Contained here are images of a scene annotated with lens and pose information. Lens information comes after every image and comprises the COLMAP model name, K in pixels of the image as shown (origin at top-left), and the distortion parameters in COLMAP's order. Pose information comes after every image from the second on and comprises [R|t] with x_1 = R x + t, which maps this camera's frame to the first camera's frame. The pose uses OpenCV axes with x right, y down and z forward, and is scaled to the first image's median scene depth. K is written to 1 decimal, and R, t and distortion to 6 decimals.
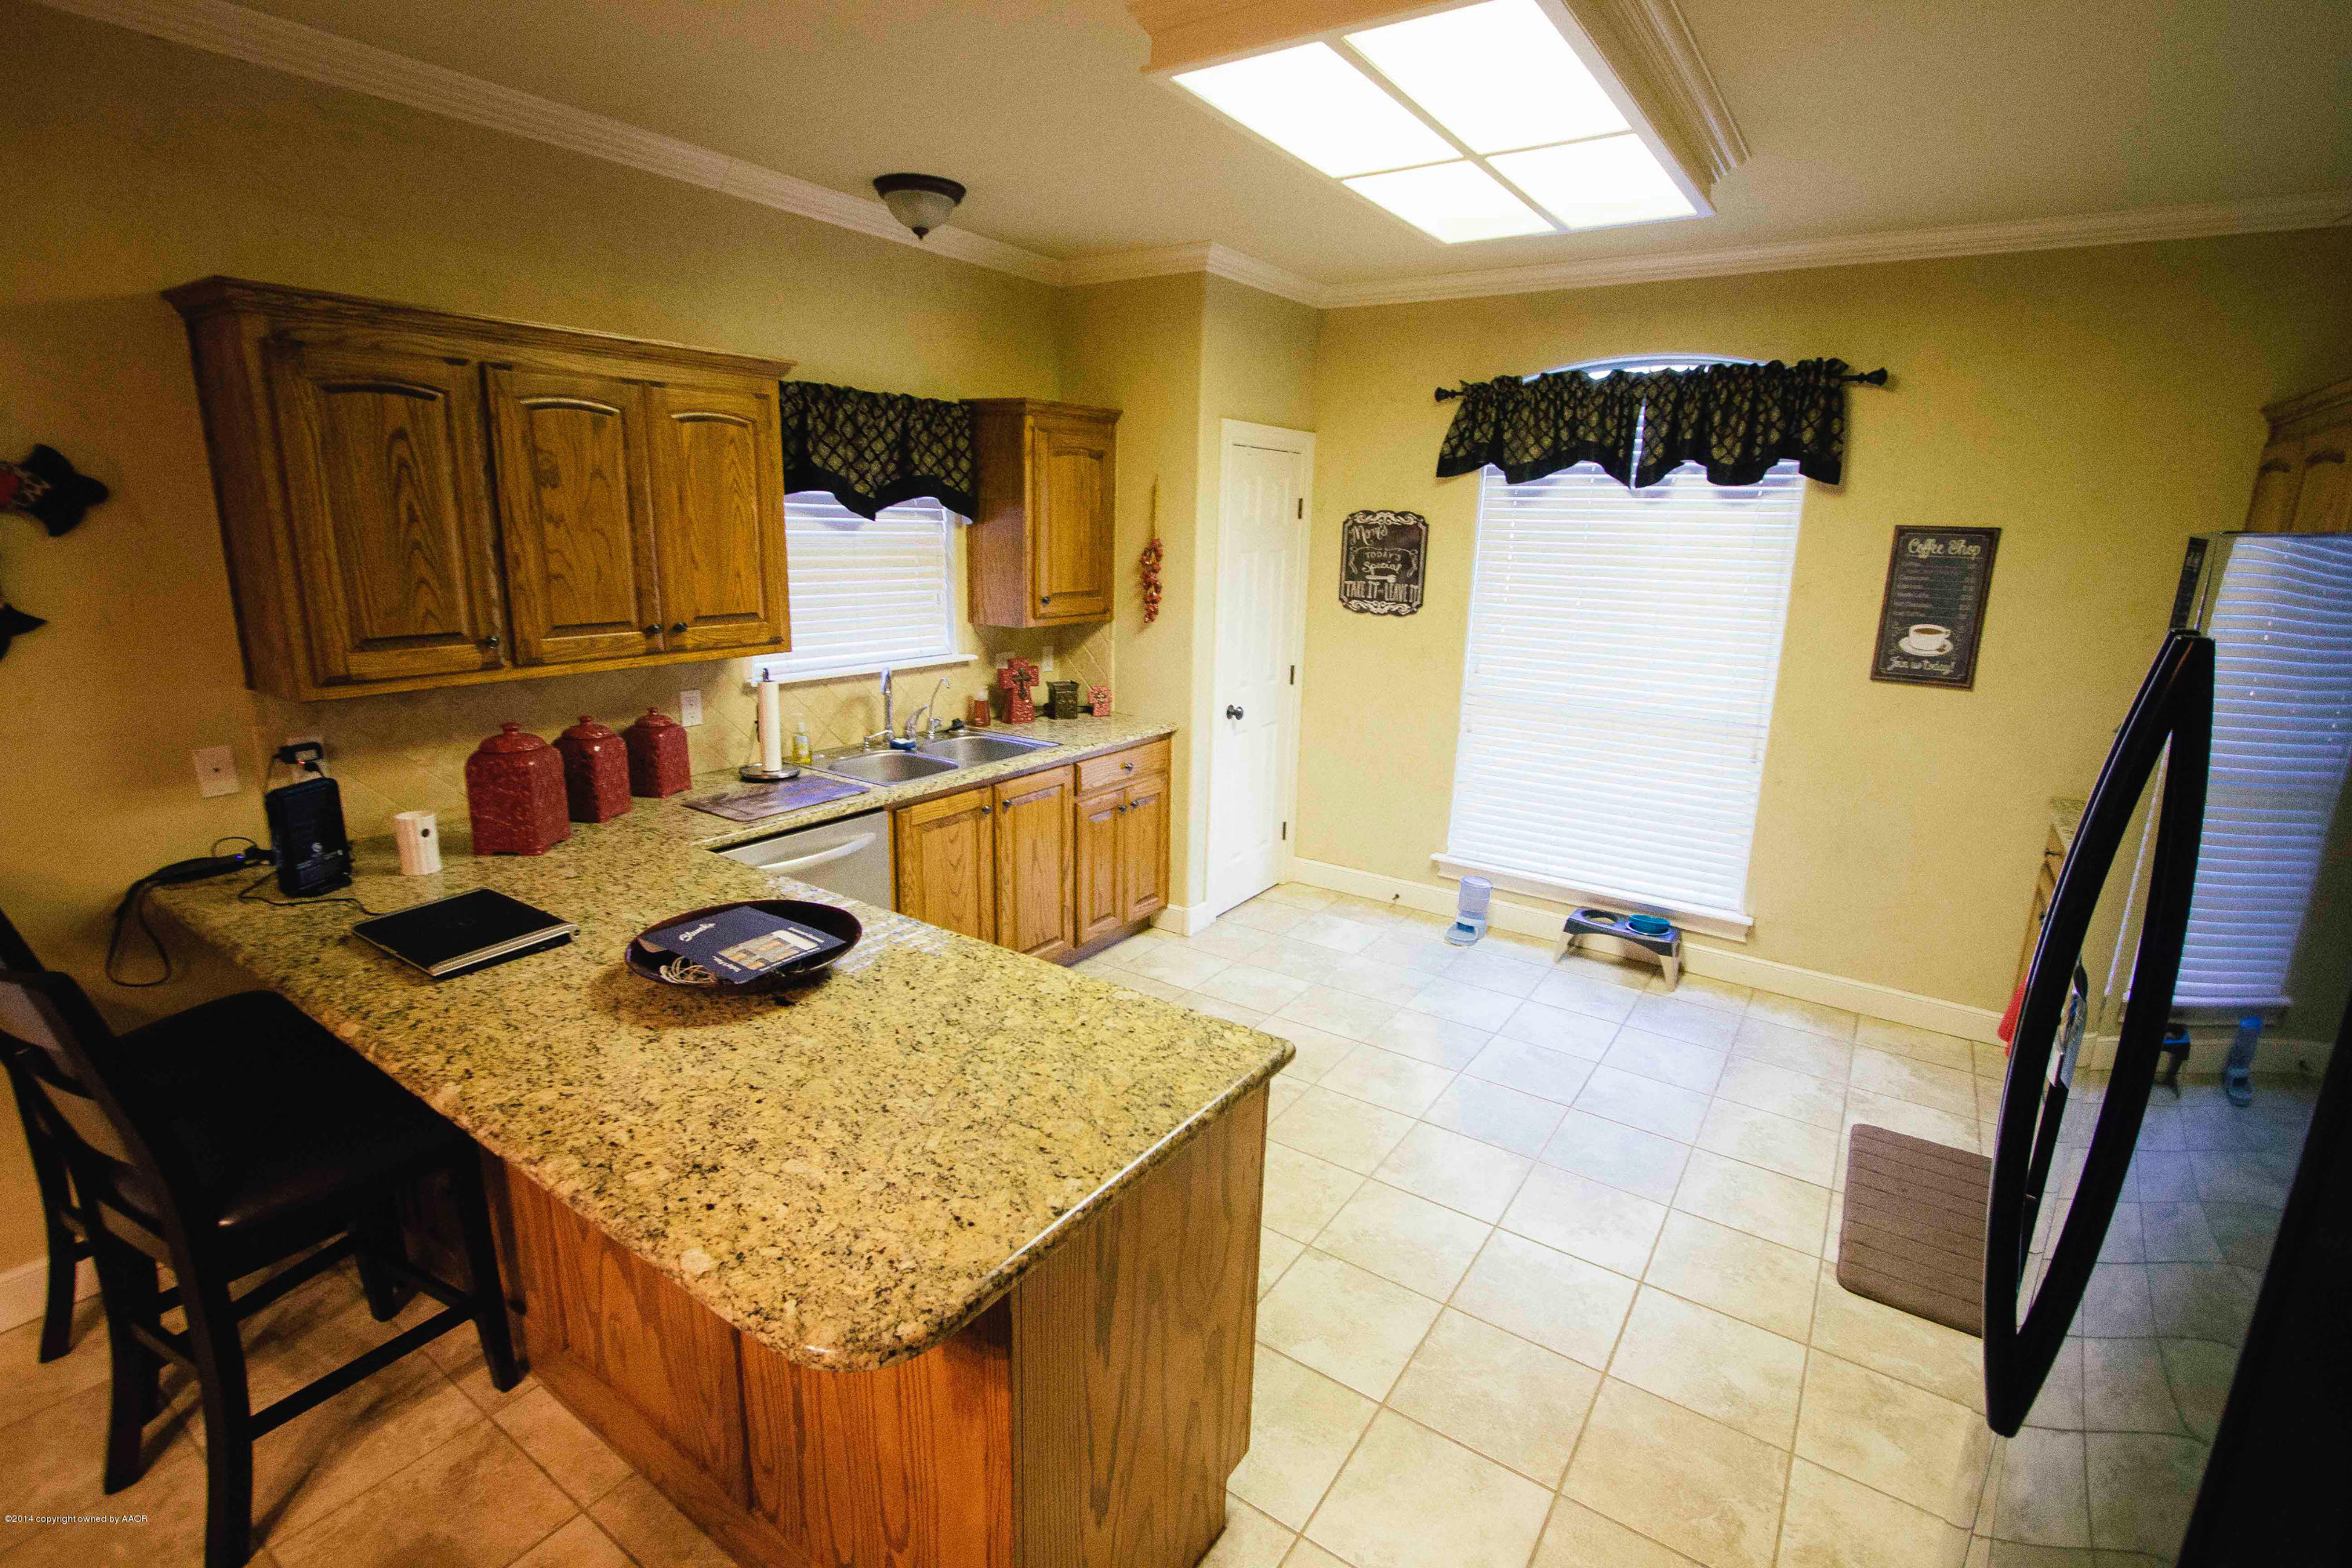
lens RADIAL K [[1088.0, 0, 1176.6], [0, 1088.0, 782.1], [0, 0, 1]] dist [-0.018360, 0.001837]
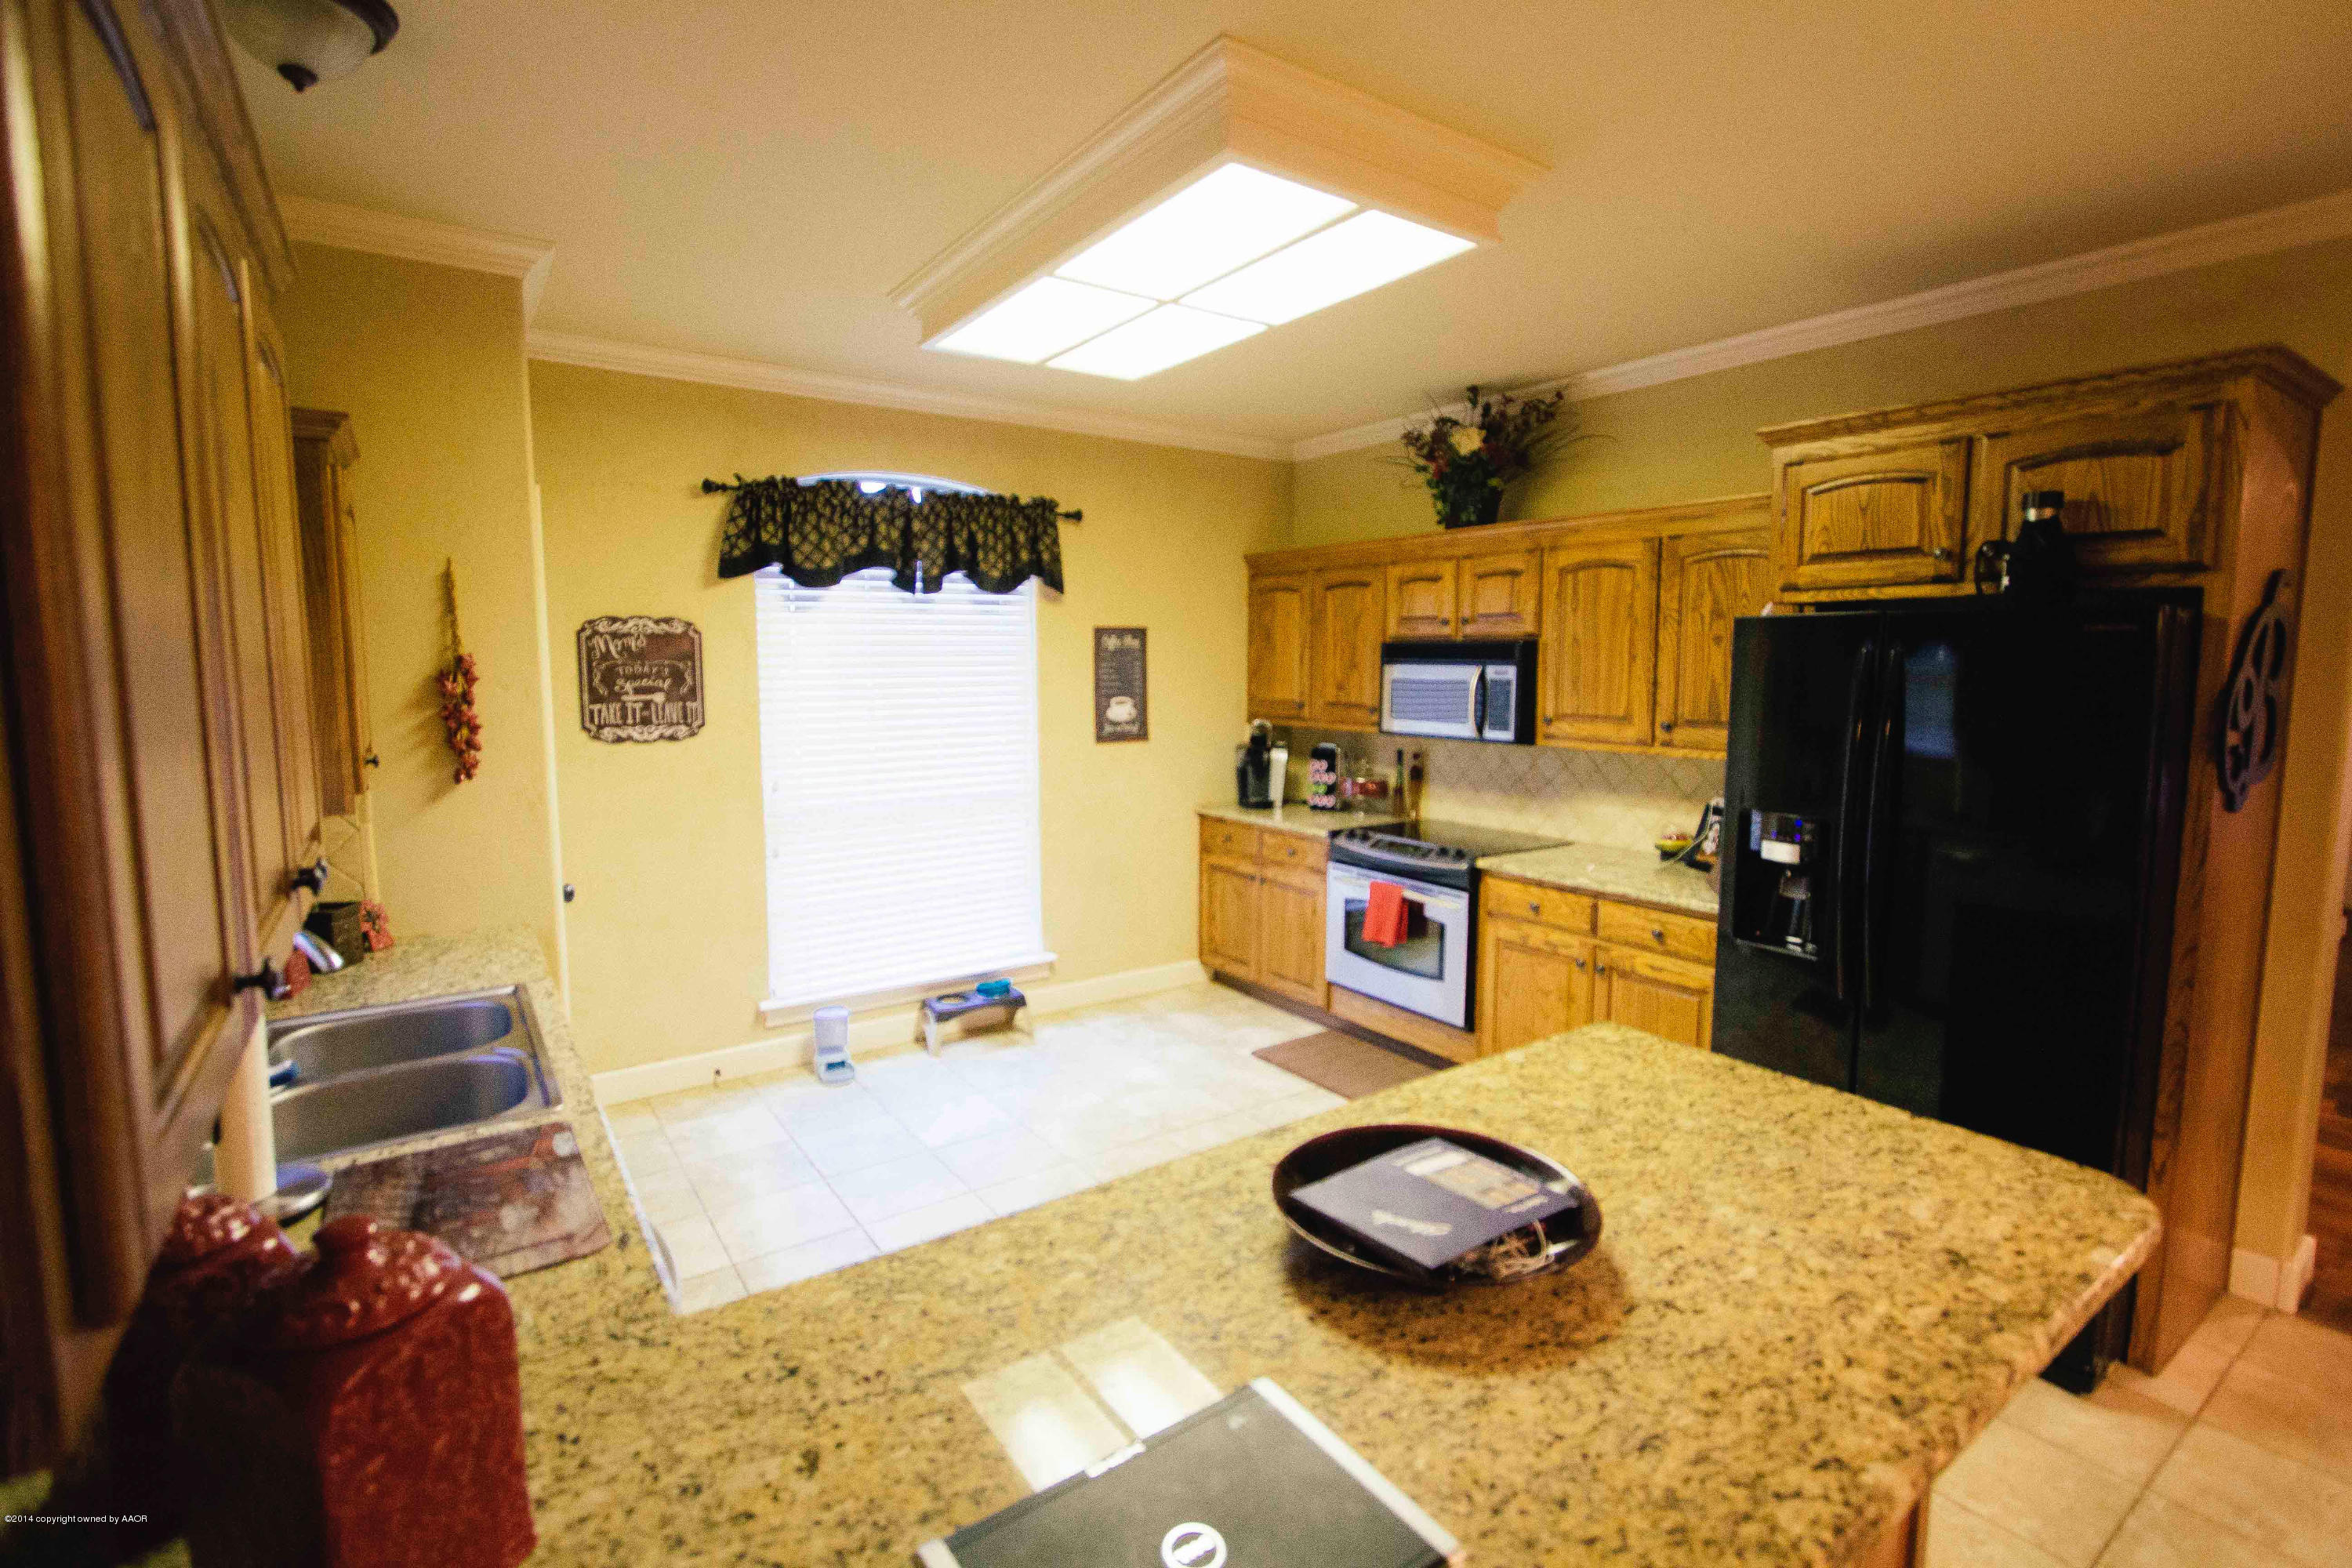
lens RADIAL K [[1088.0, 0, 1183.0], [0, 1088.0, 778.8], [0, 0, 1]] dist [-0.018360, 0.001837]
pose [[0.347401, -0.130259, 0.928625, -0.524902], [0.232237, 0.971405, 0.049379, -0.090126], [-0.908503, 0.198507, 0.367718, 0.416322]]
